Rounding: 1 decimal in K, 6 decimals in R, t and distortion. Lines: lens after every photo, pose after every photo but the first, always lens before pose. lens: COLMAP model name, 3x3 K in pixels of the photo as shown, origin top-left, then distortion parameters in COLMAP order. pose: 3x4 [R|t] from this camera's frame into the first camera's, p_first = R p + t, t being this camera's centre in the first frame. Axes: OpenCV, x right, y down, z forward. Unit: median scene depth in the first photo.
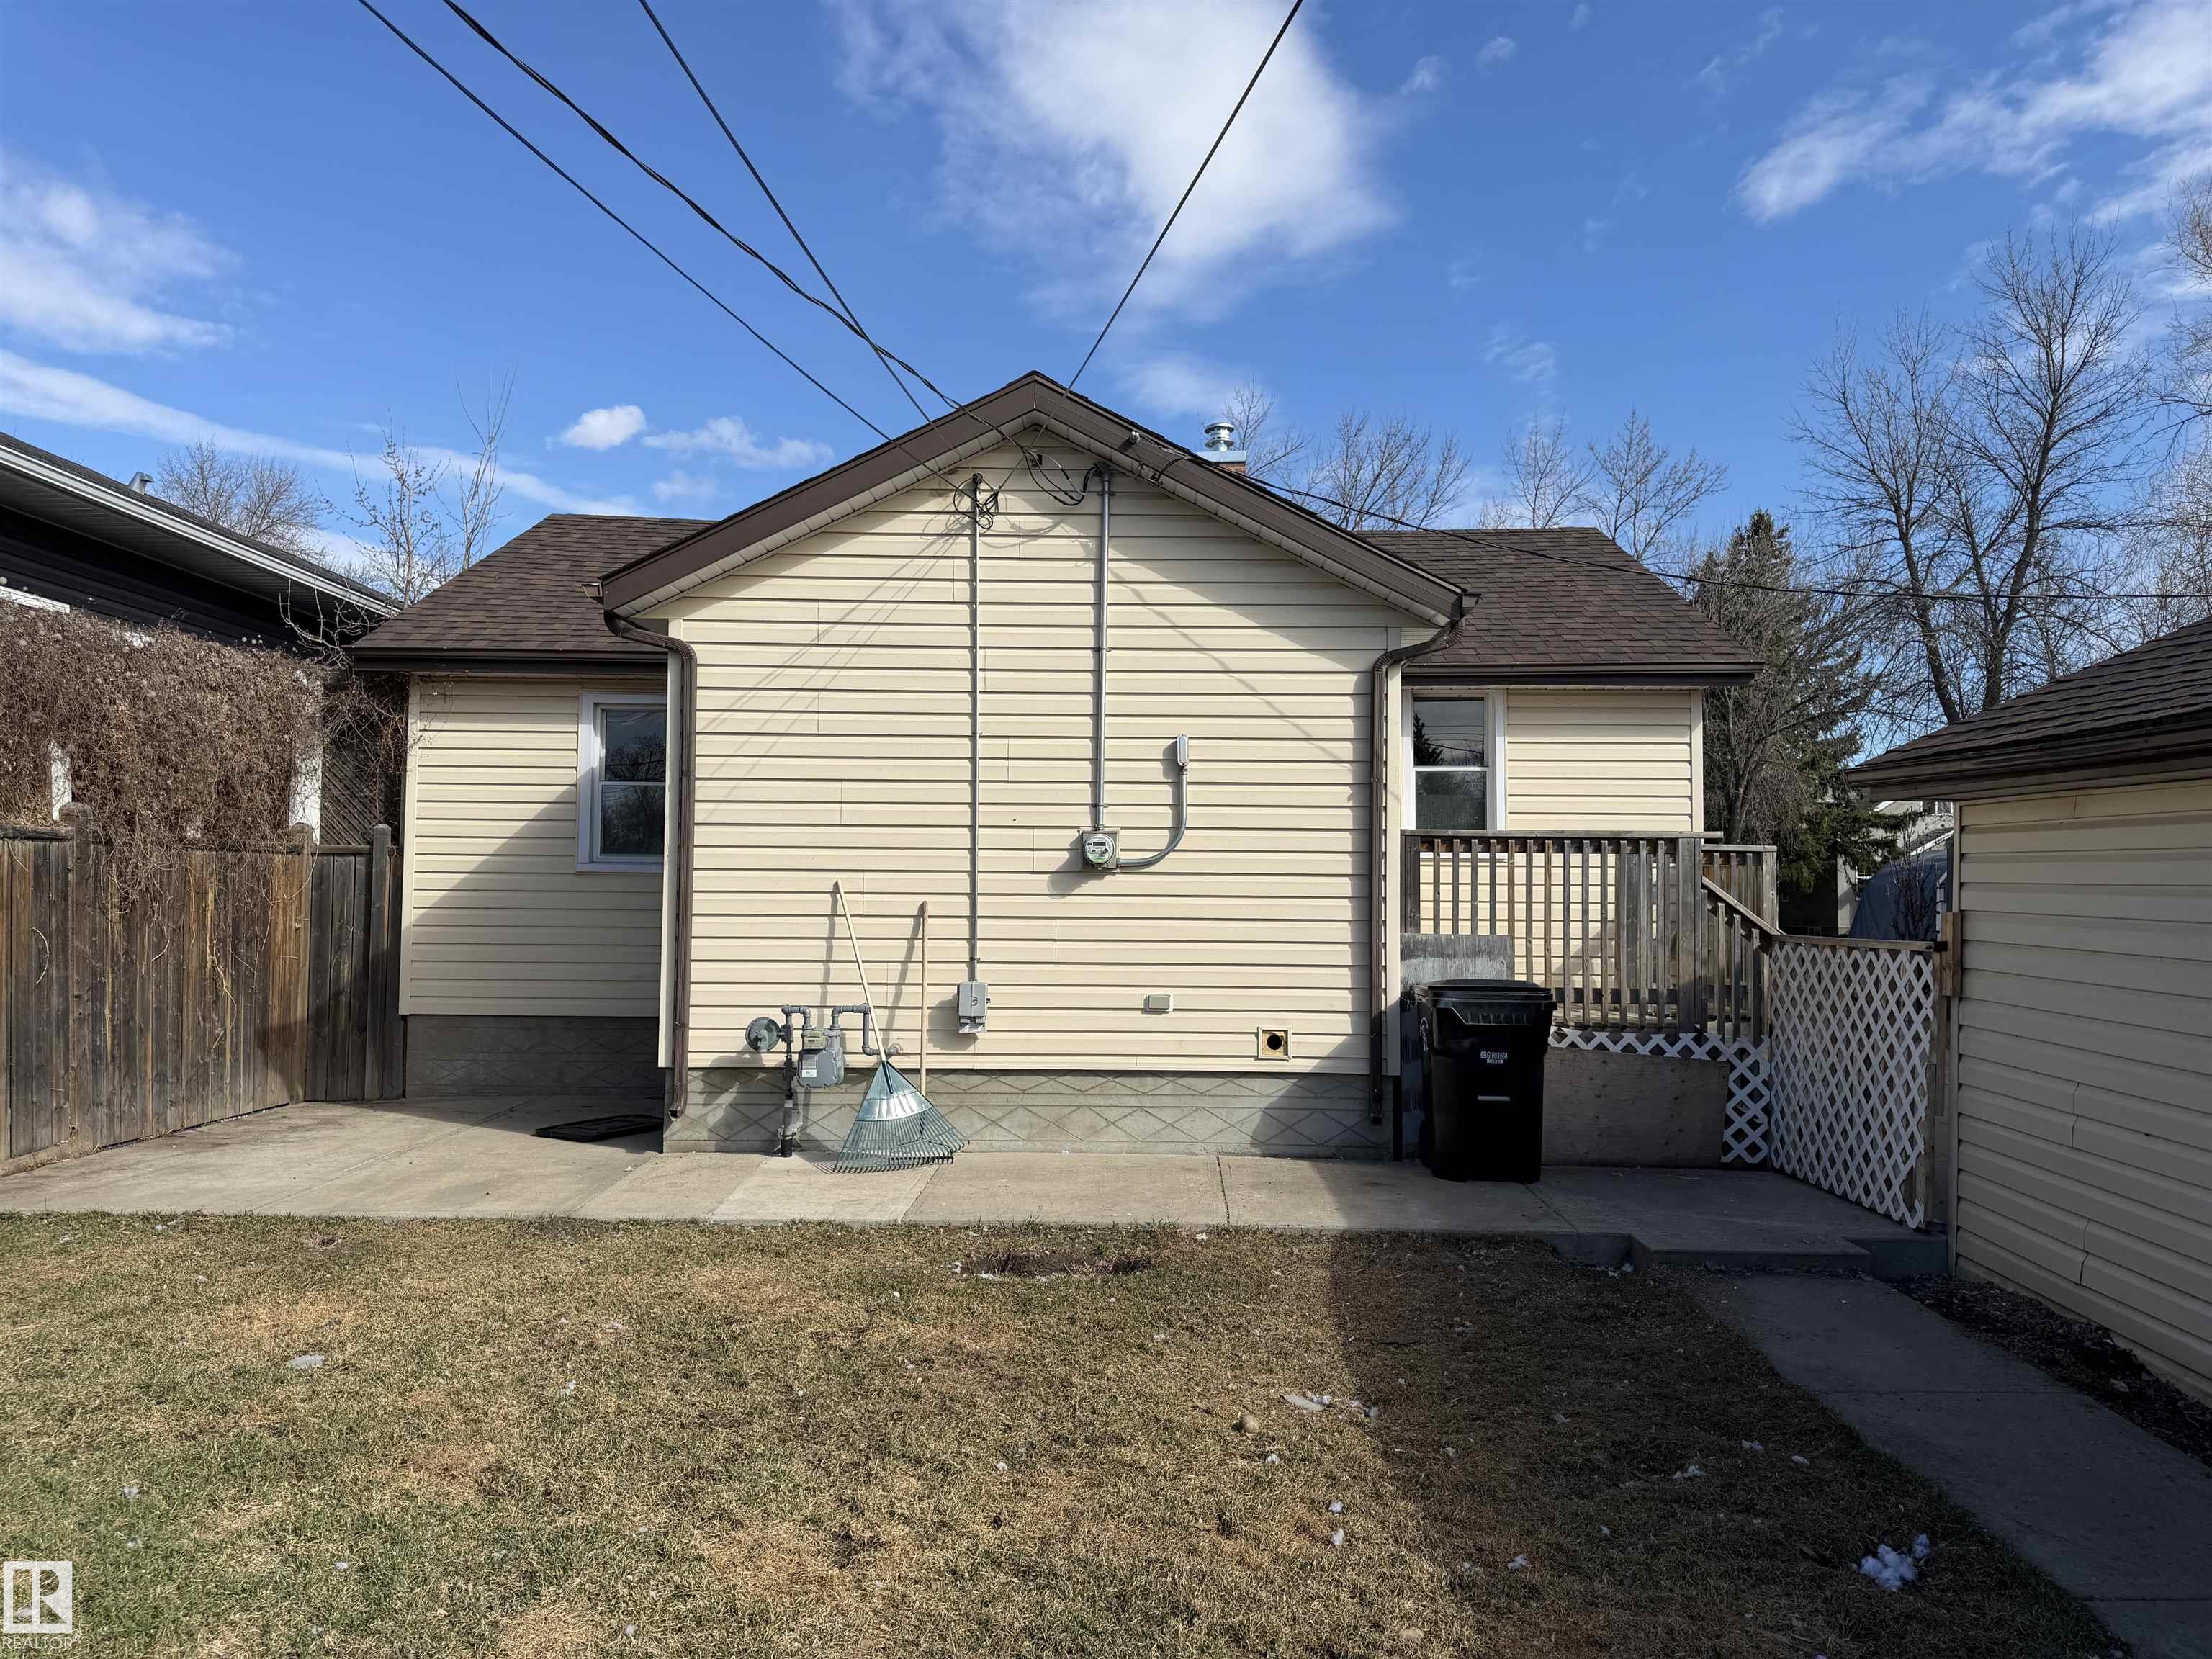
lens RADIAL K [[1529.1, 0, 1106.0], [0, 1529.1, 829.5], [0, 0, 1]] dist [0.093246, -0.129037]
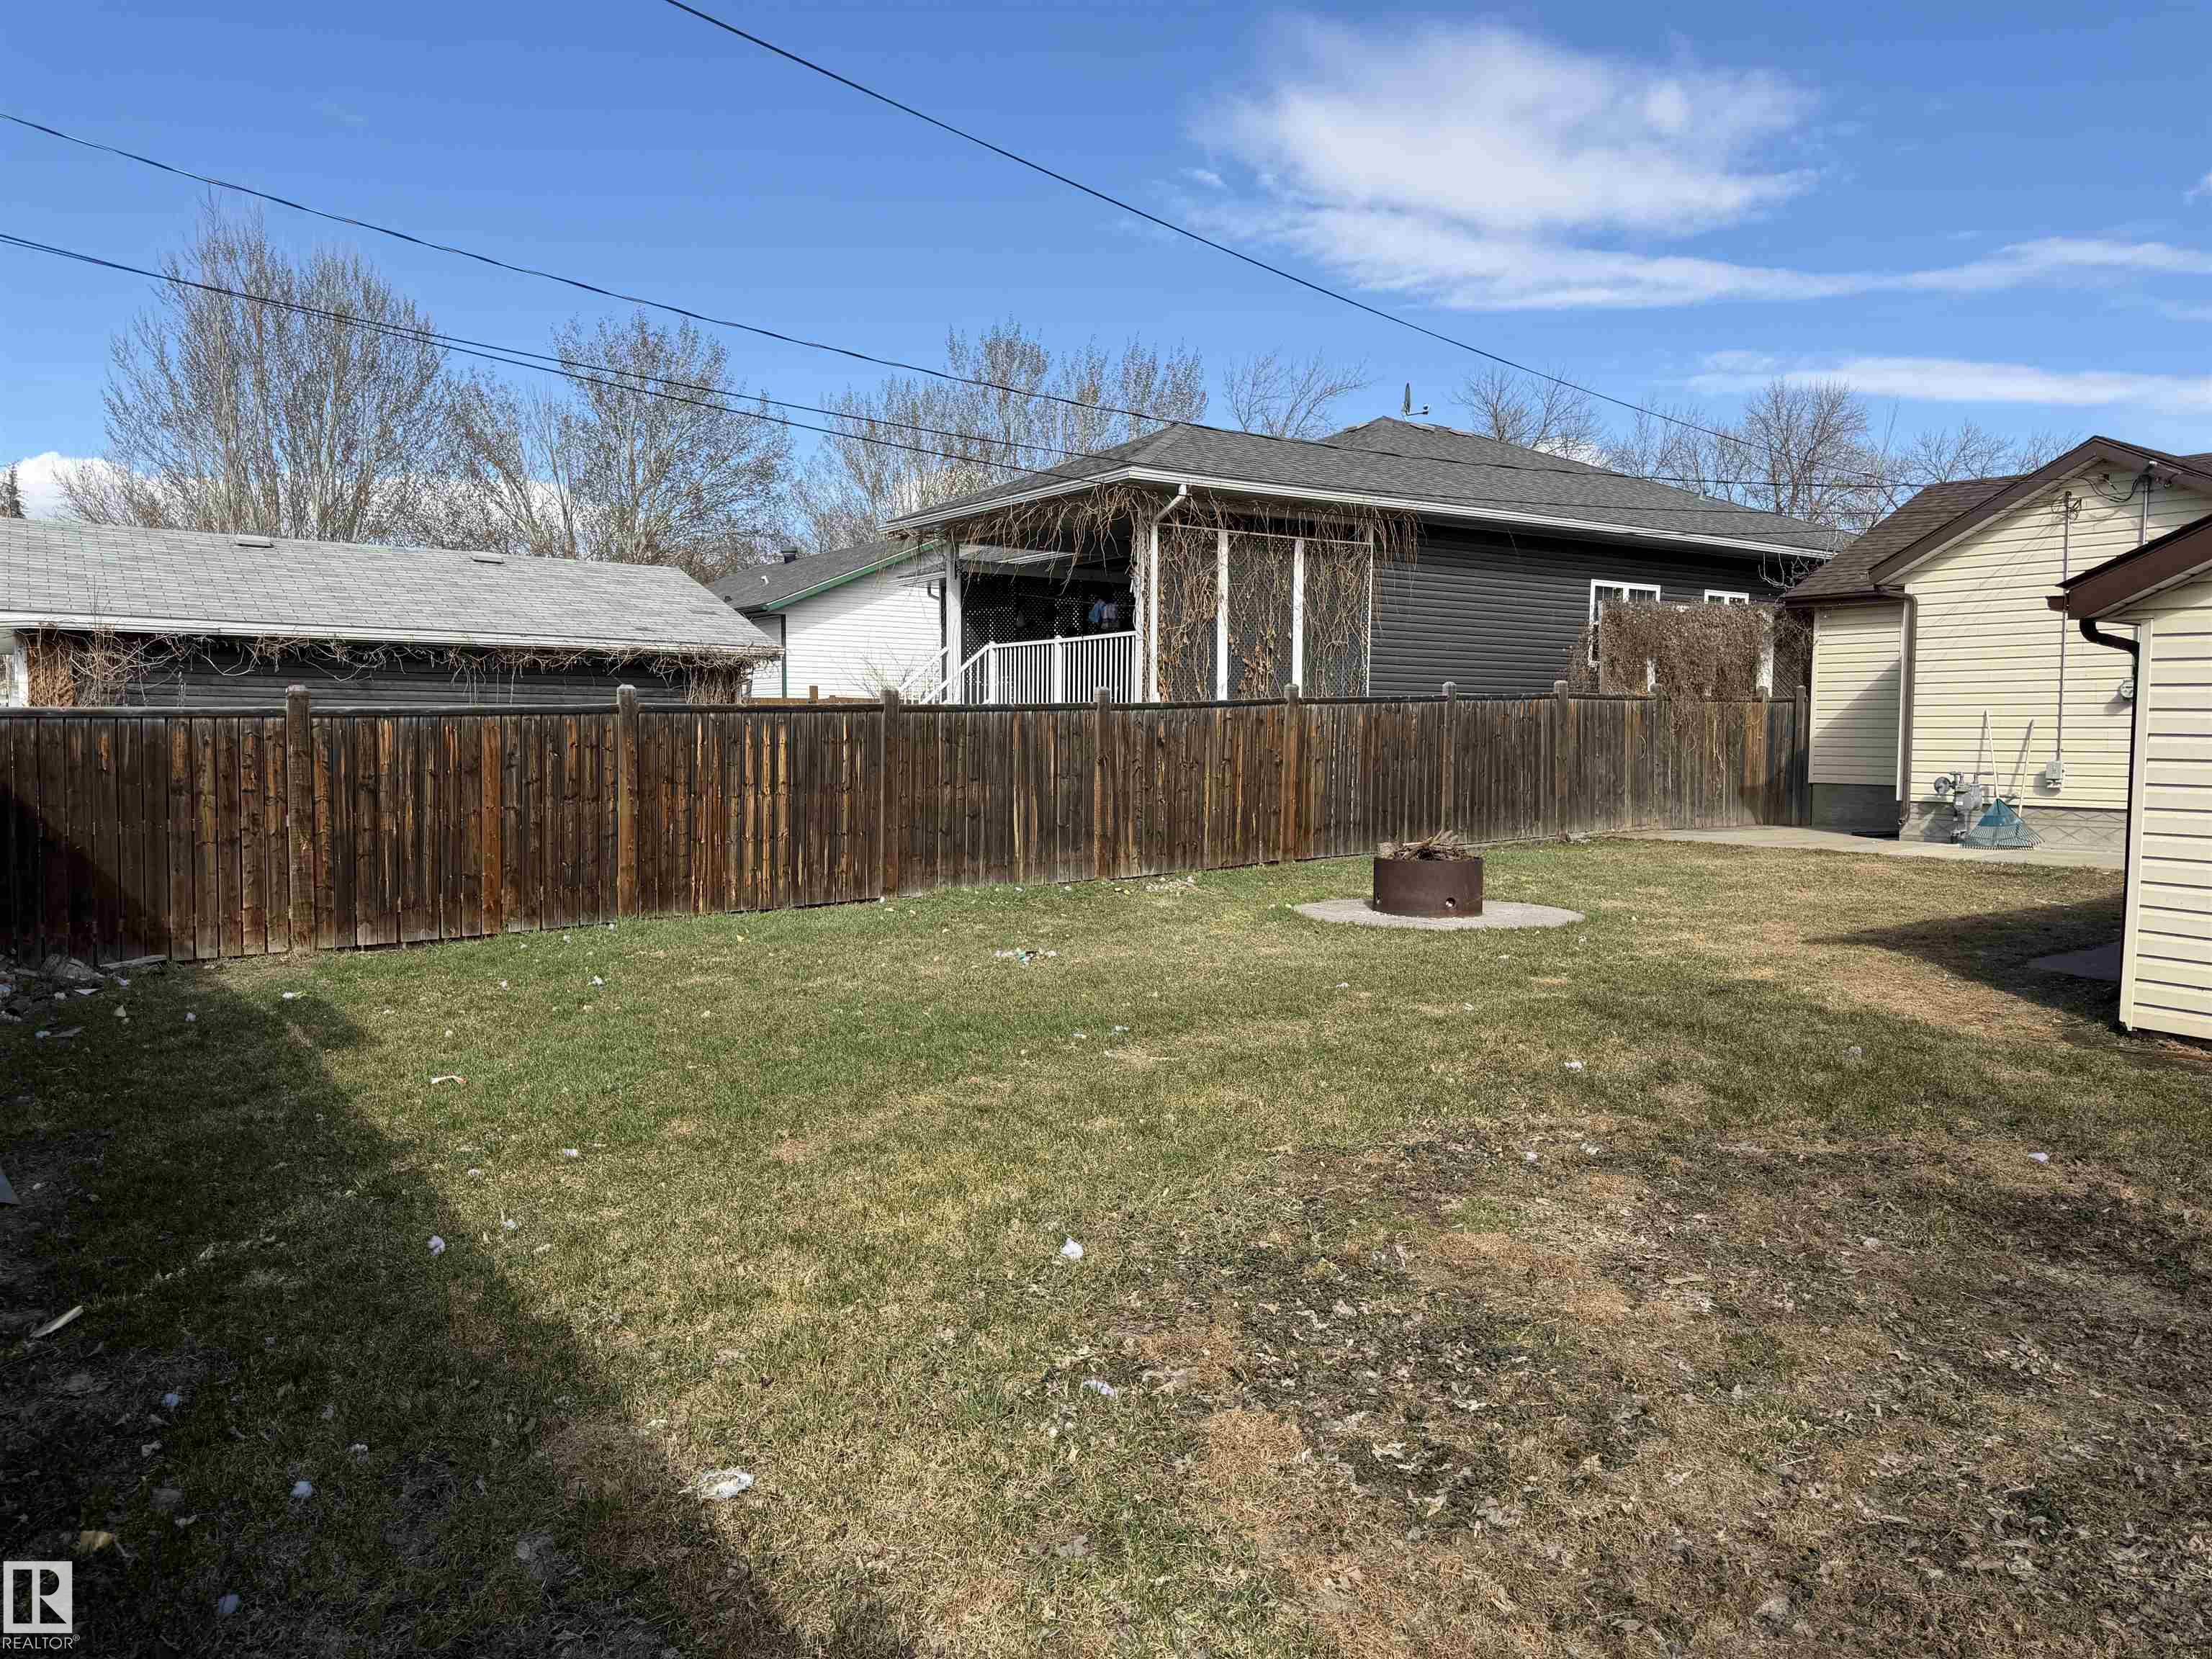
lens RADIAL K [[1529.1, 0, 1106.0], [0, 1529.1, 829.5], [0, 0, 1]] dist [0.093246, -0.129037]
pose [[0.574176, 0.043419, -0.817579, 0.798453], [0.039608, 0.995950, 0.080708, -0.019472], [0.817773, -0.078724, 0.570132, -1.057570]]
